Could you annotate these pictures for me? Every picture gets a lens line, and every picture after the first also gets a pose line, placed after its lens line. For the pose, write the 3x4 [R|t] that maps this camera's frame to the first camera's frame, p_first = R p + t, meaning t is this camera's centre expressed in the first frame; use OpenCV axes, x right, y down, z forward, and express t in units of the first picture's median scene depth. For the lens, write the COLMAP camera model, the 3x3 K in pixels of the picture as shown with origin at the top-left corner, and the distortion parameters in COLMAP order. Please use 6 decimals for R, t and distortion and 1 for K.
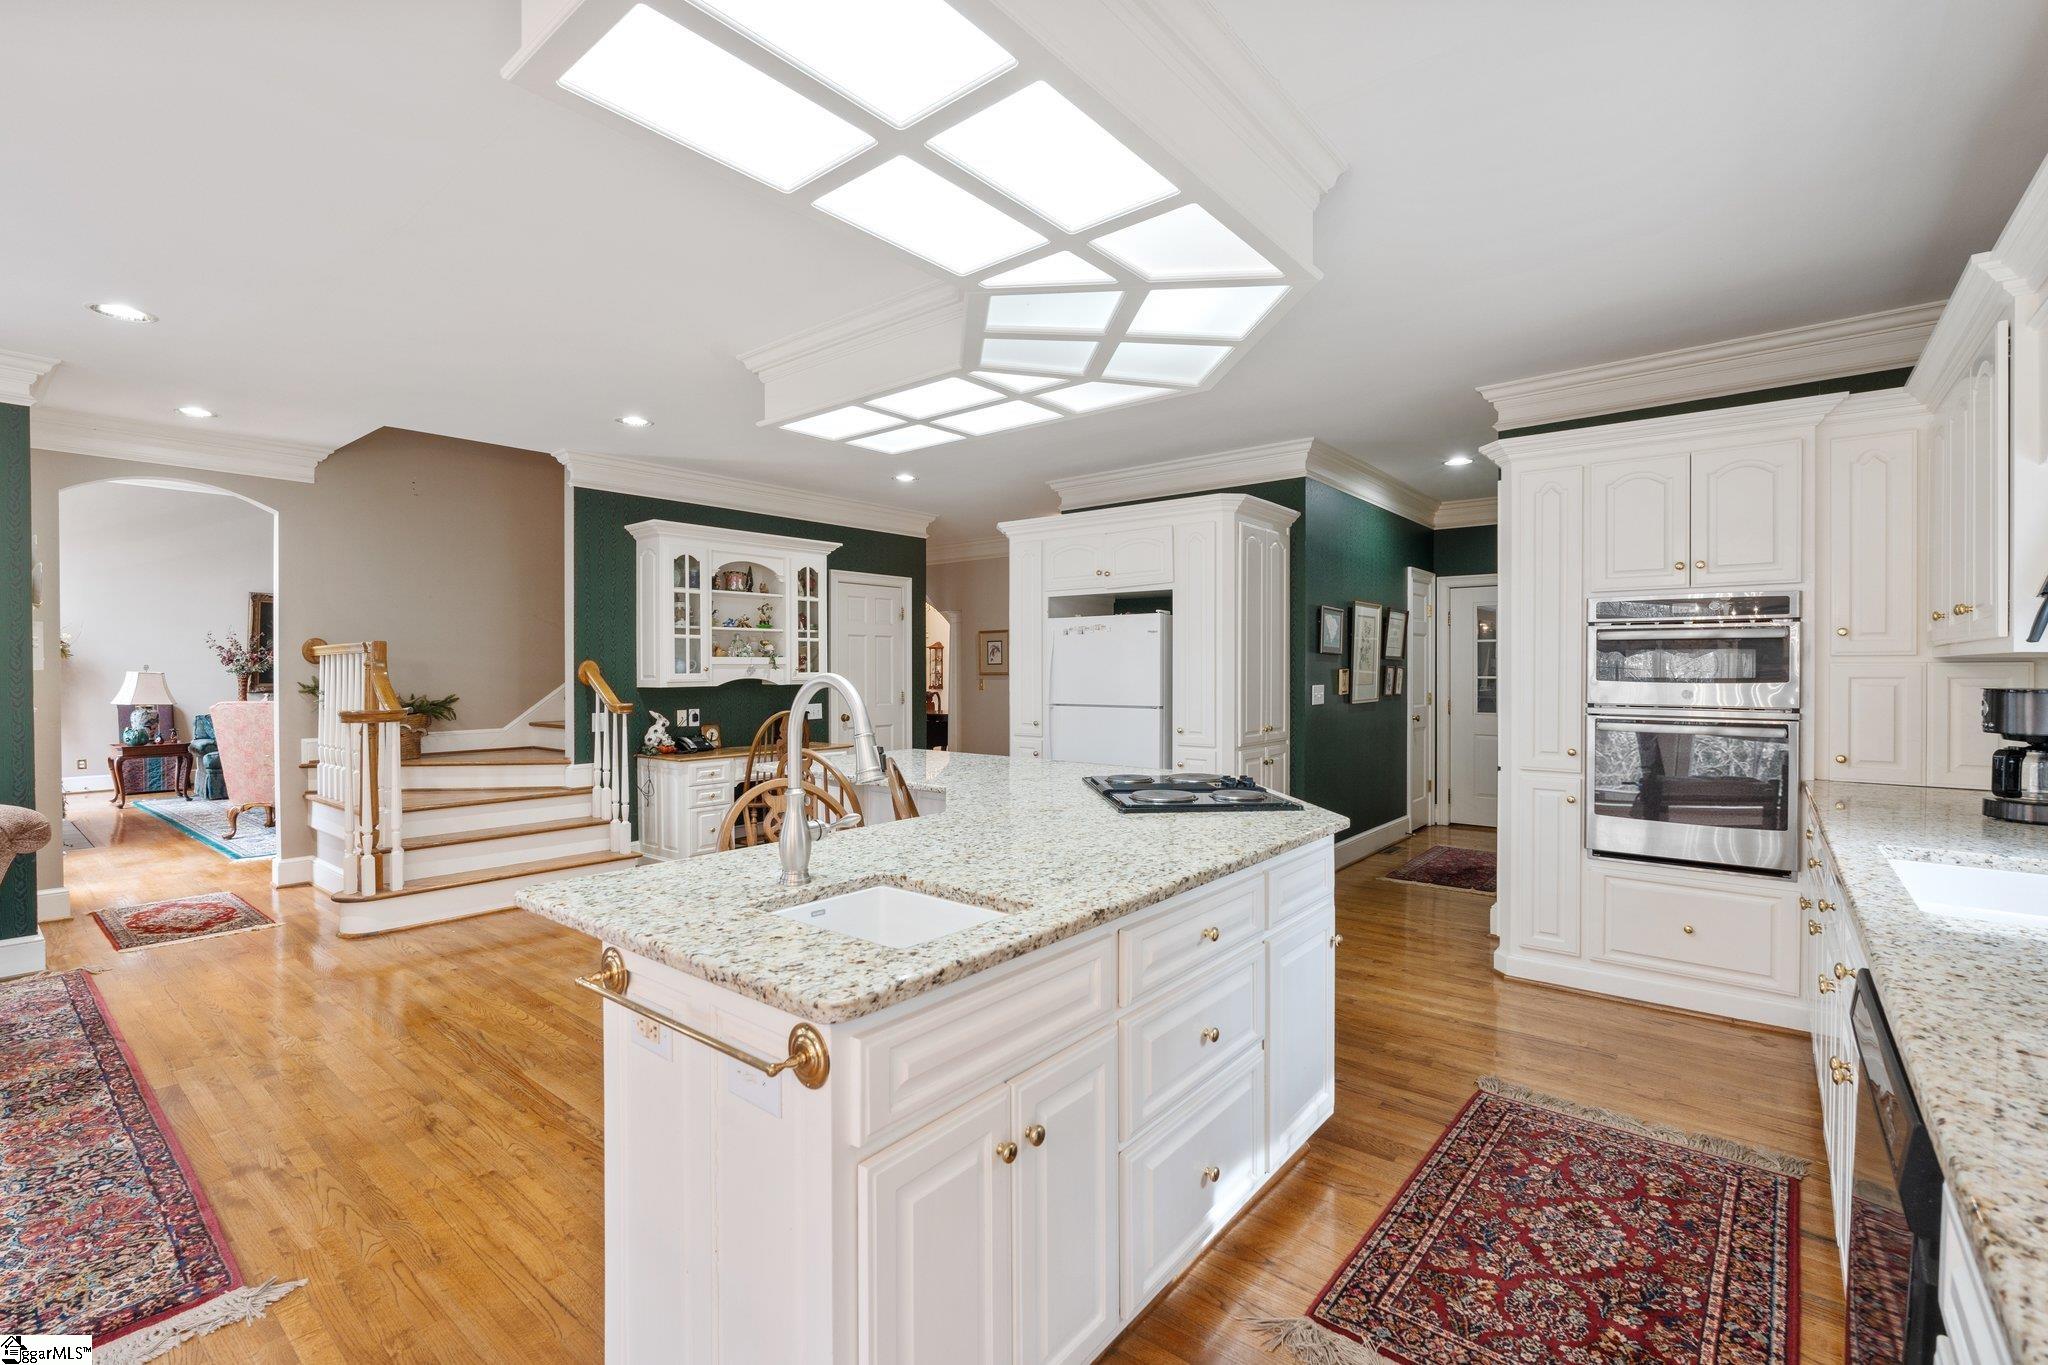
lens RADIAL K [[900.0, 0, 1019.9], [0, 900.0, 676.9], [0, 0, 1]] dist [-0.005981, -0.000543]
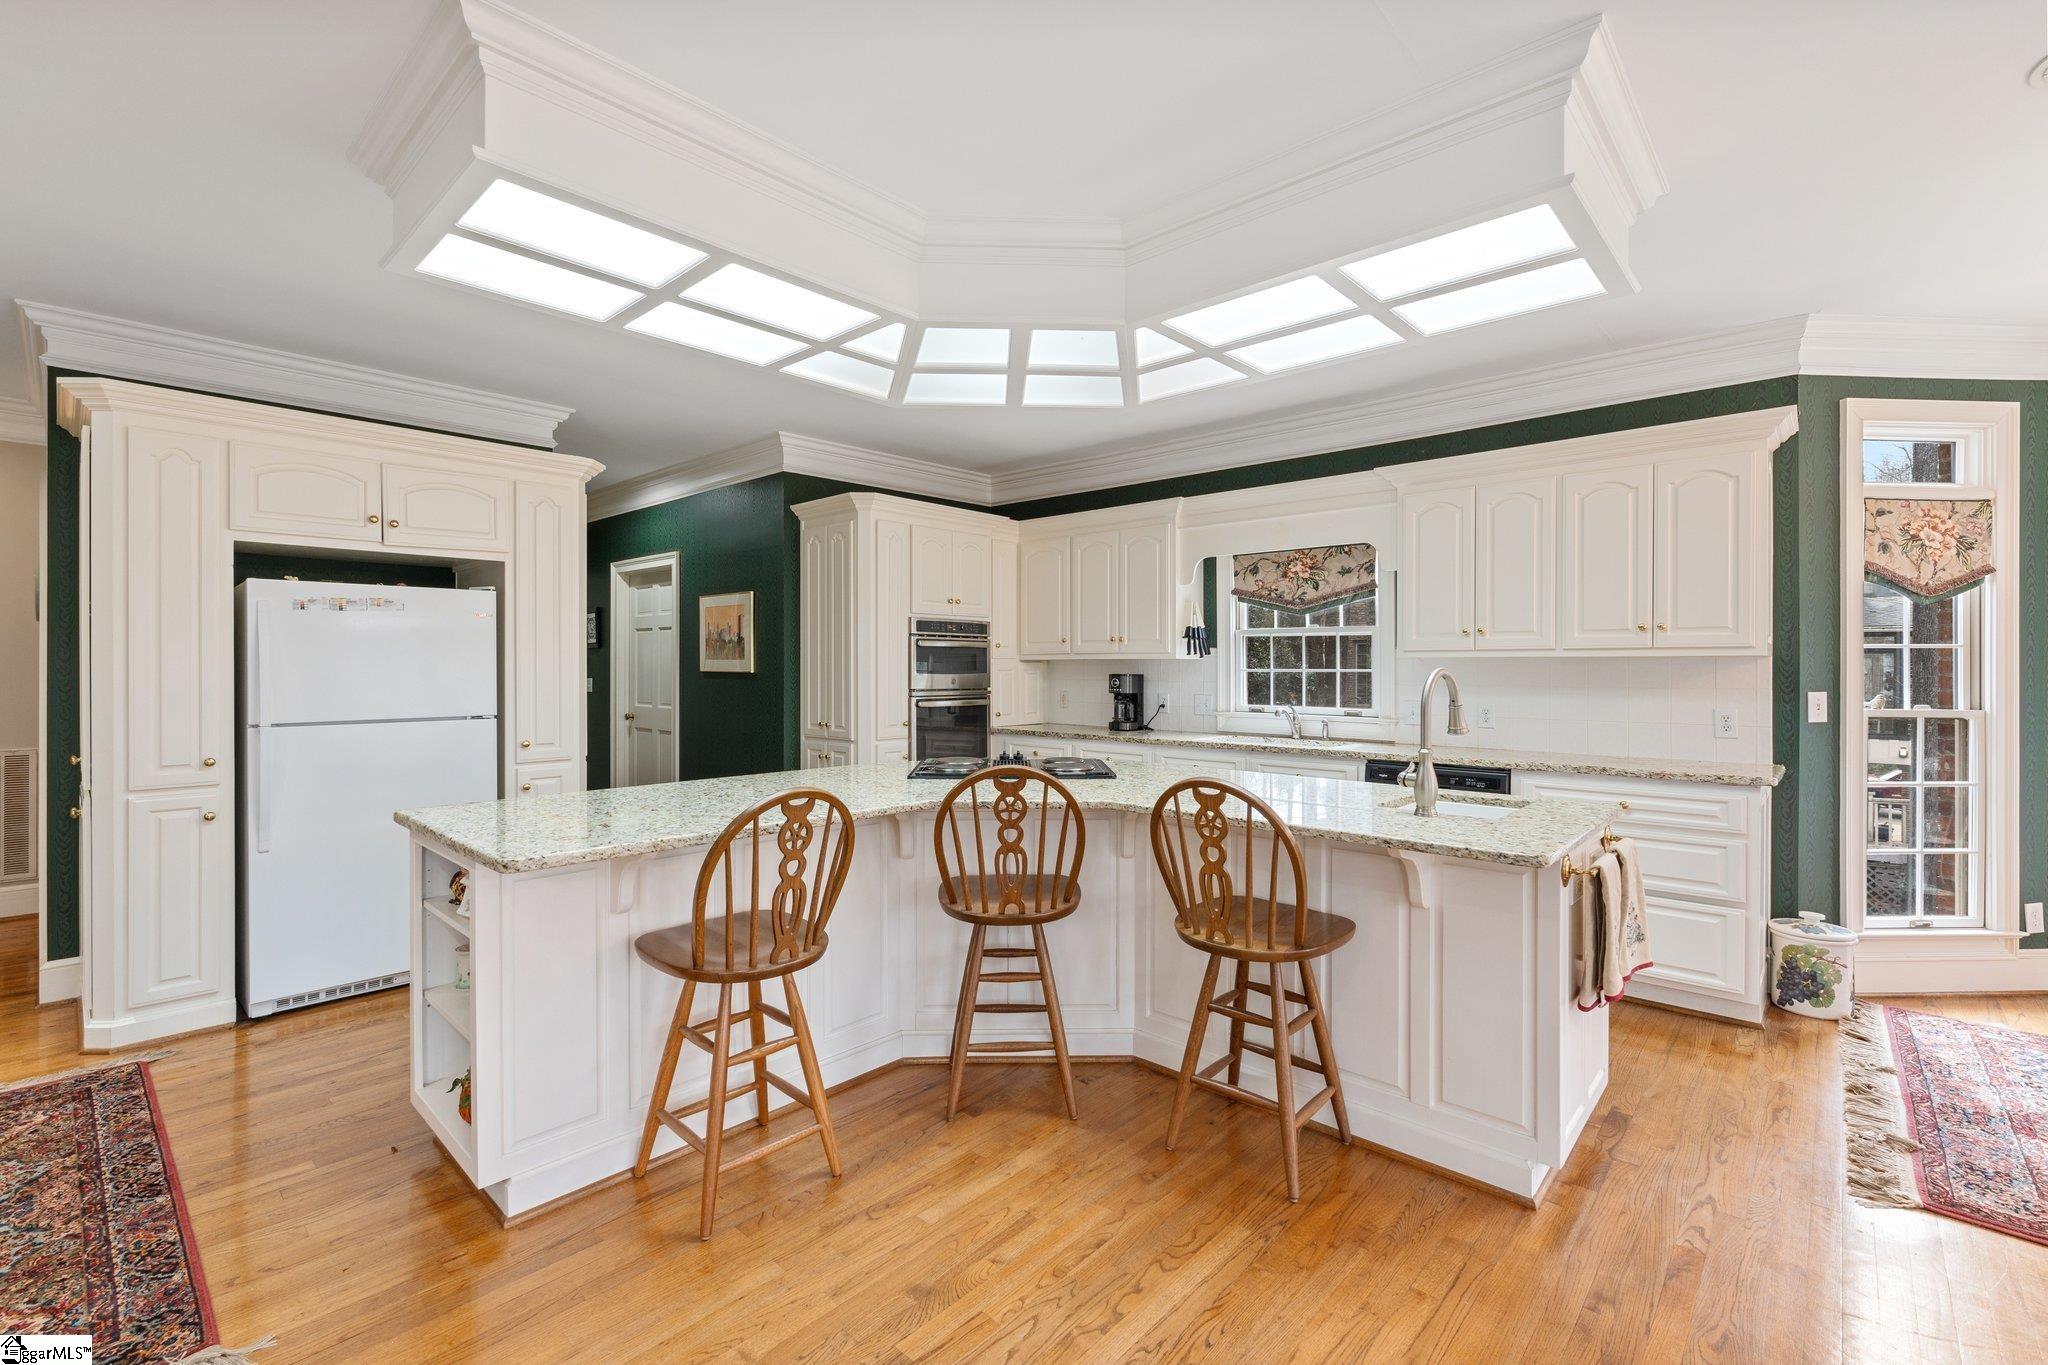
lens RADIAL K [[900.0, 0, 1019.9], [0, 900.0, 668.7], [0, 0, 1]] dist [-0.005981, -0.000543]
pose [[0.057135, -0.005911, 0.998349, -0.892754], [0.008269, 0.999951, 0.005447, -0.010295], [-0.998332, 0.007944, 0.057181, 0.820519]]
